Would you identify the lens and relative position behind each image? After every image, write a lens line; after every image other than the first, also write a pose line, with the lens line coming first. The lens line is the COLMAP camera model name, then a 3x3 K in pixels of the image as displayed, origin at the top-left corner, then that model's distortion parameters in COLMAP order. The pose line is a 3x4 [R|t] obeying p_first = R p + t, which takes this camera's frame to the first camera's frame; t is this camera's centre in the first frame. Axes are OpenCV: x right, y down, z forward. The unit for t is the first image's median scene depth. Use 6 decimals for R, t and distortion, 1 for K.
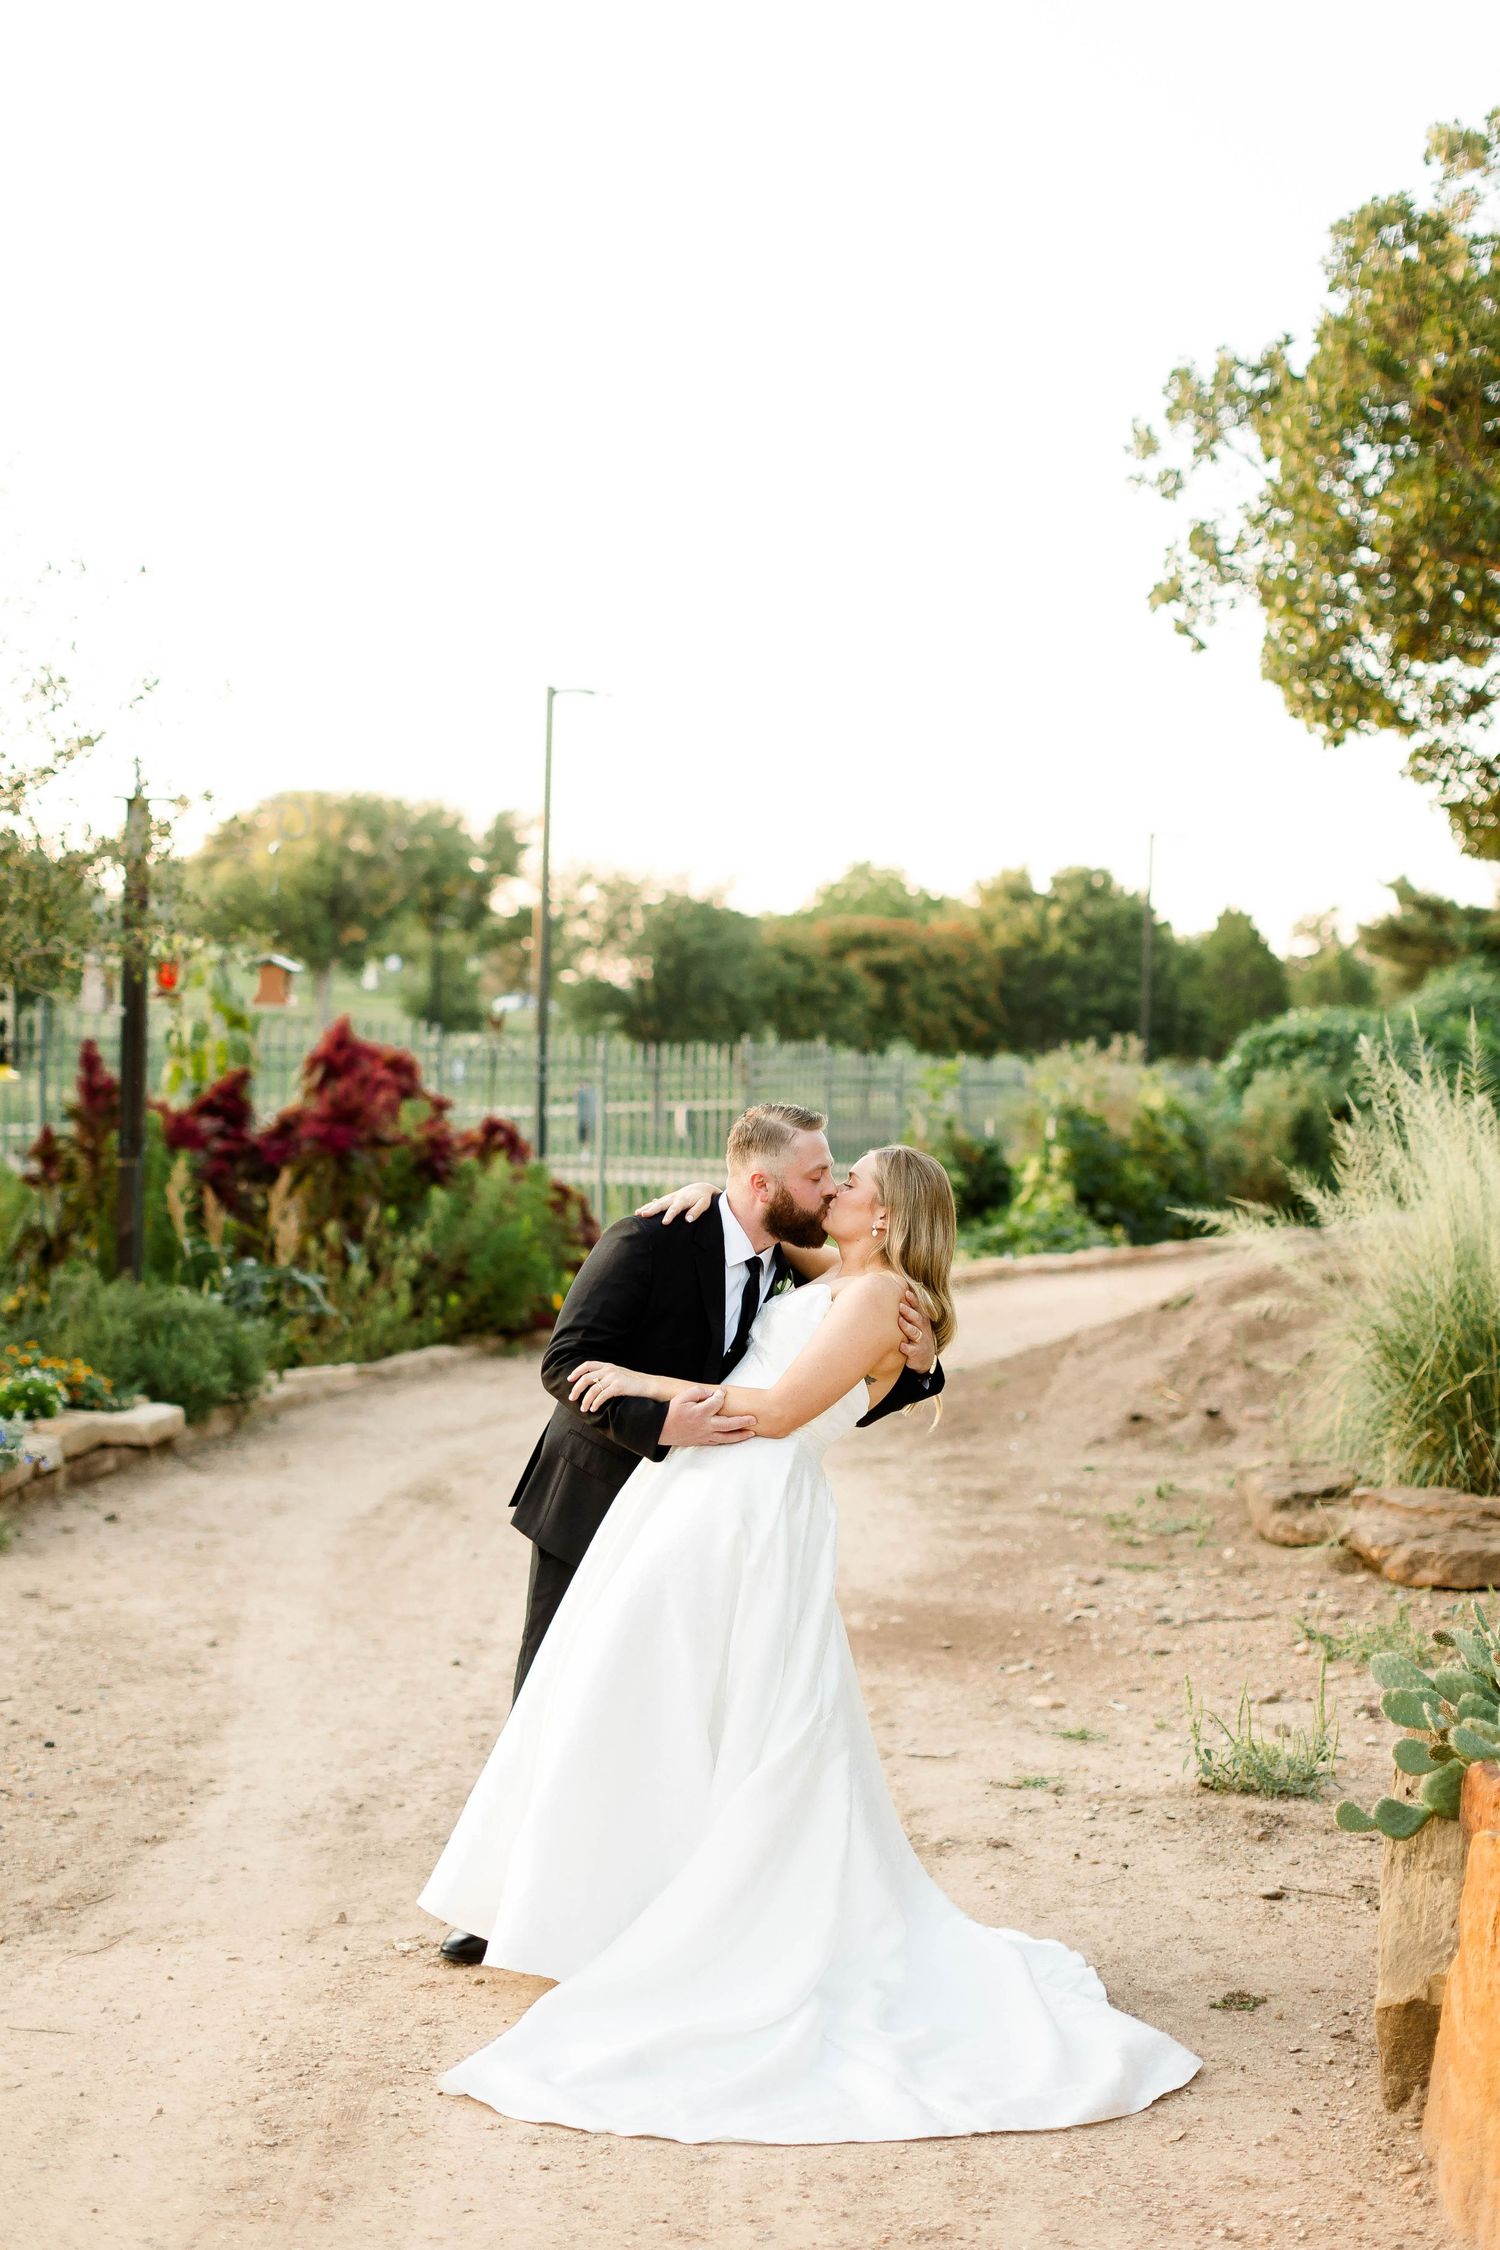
lens RADIAL K [[3177.4, 0, 741.1], [0, 3177.4, 1122.8], [0, 0, 1]] dist [-0.009677, 0.000000]
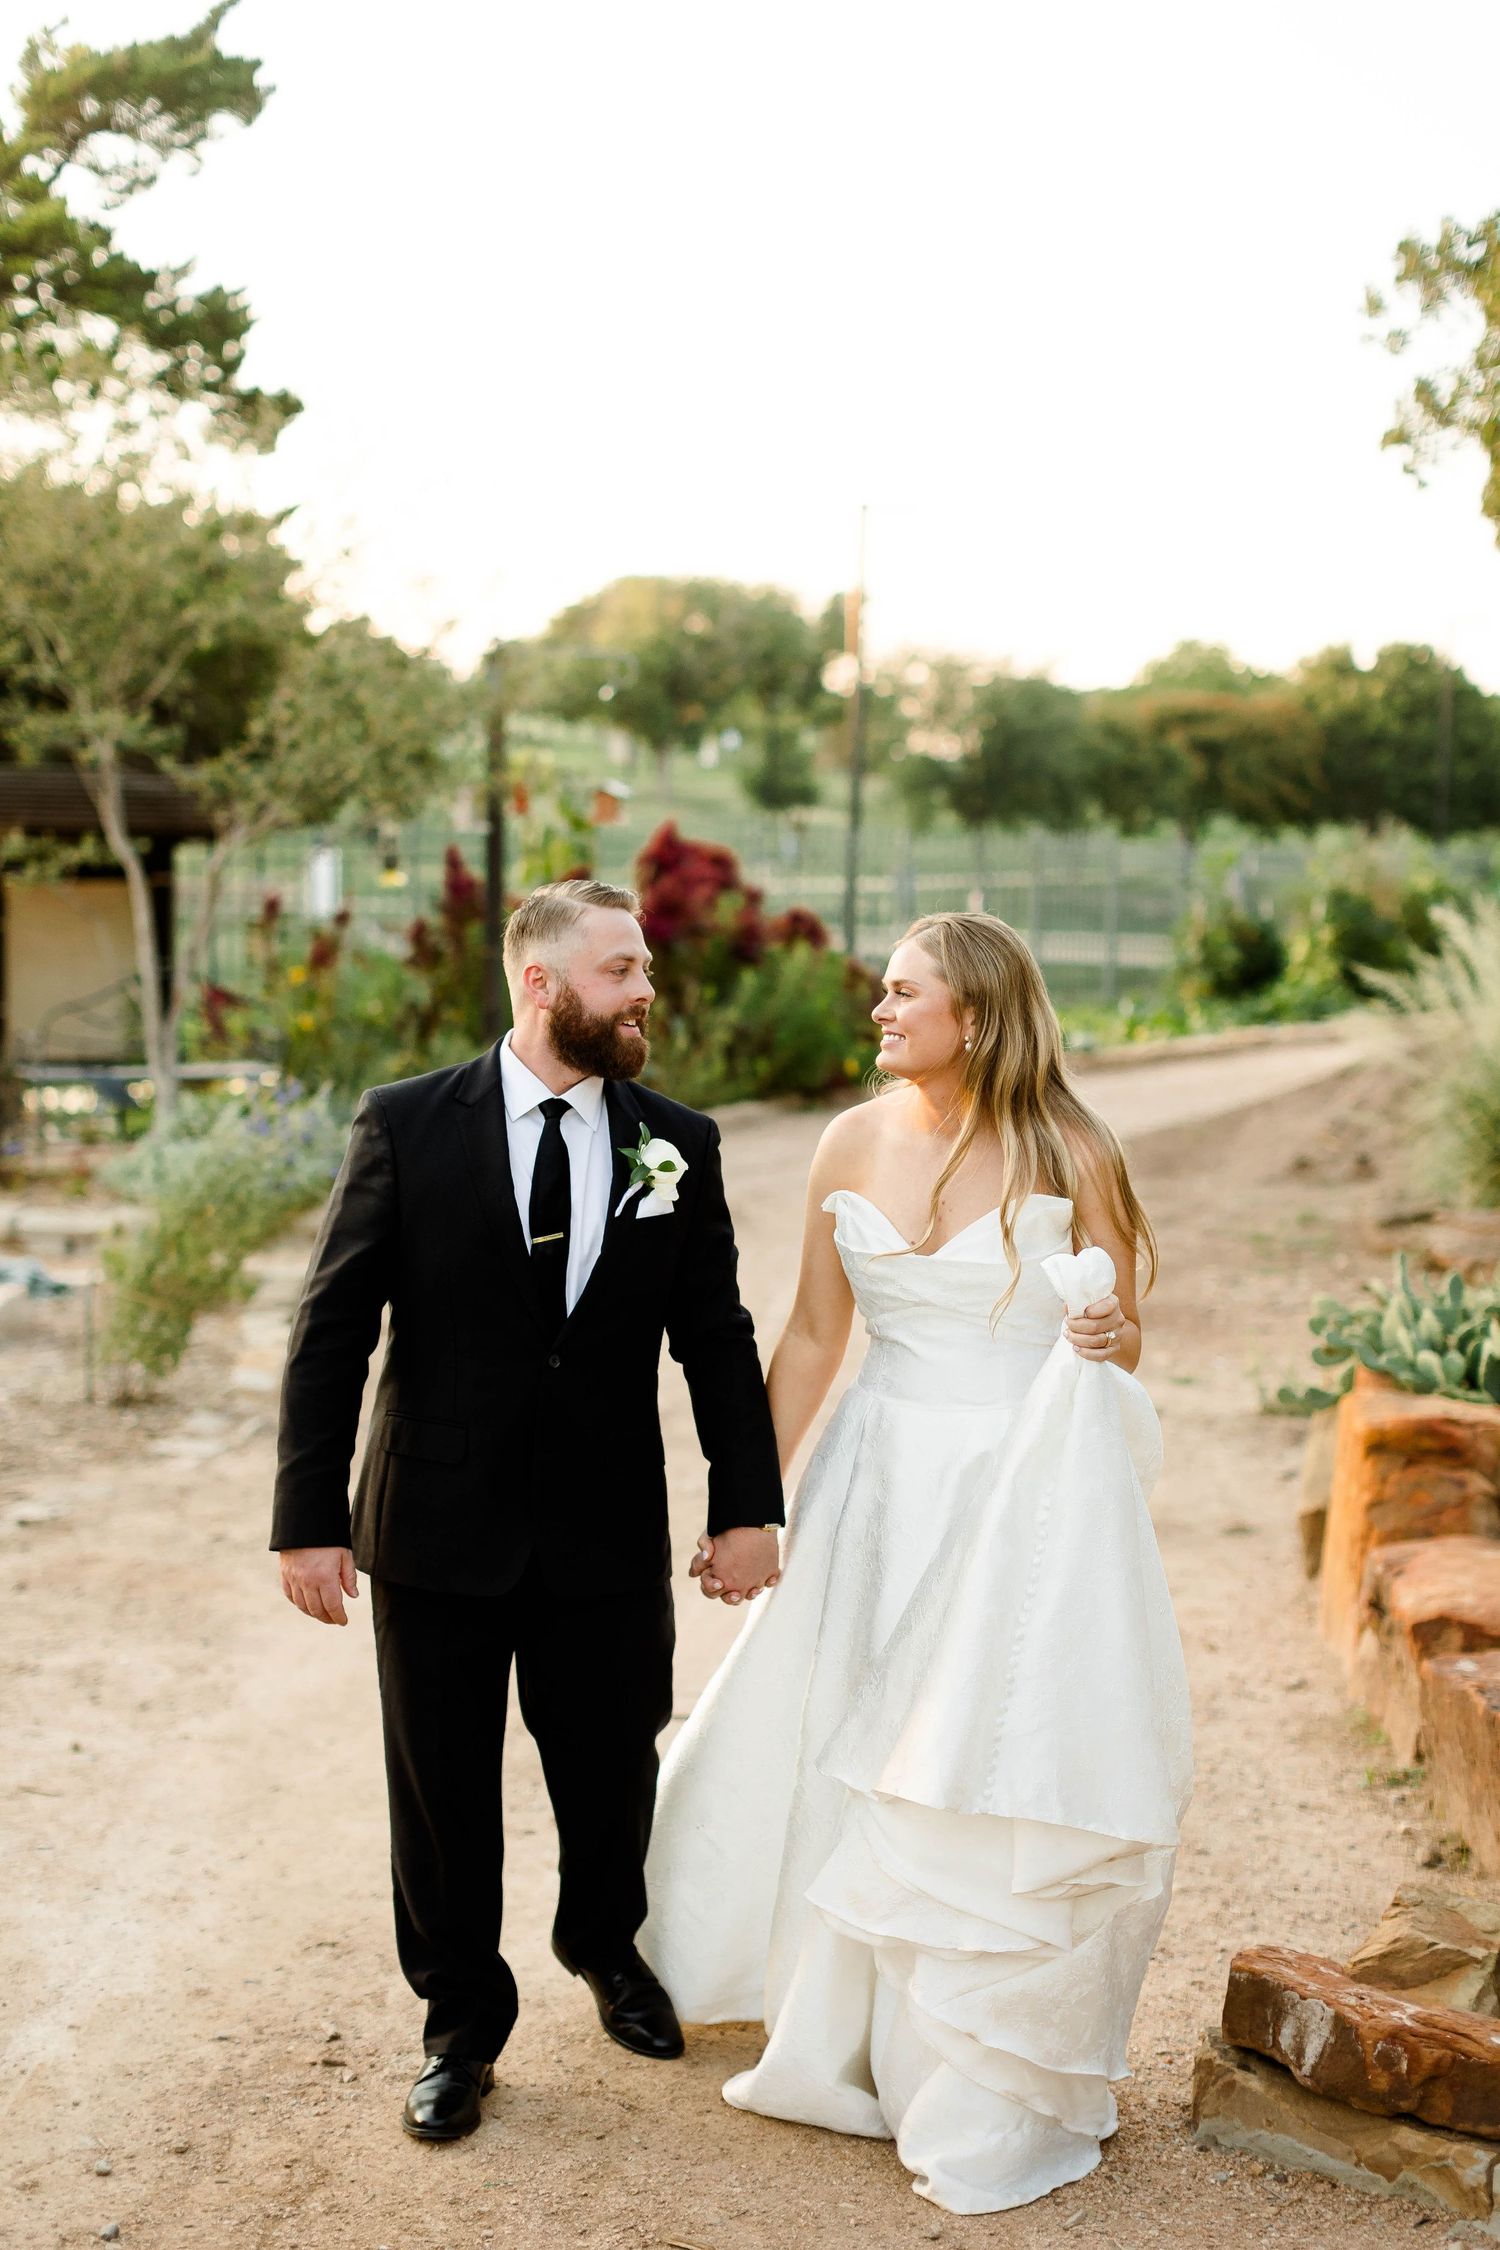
lens RADIAL K [[3177.4, 0, 753.5], [0, 3177.4, 1123.8], [0, 0, 1]] dist [-0.009677, 0.000000]
pose [[0.994621, 0.004884, -0.103470, 0.016439], [0.002710, 0.997319, 0.073124, -0.005008], [0.103549, -0.073011, 0.991941, -0.098872]]
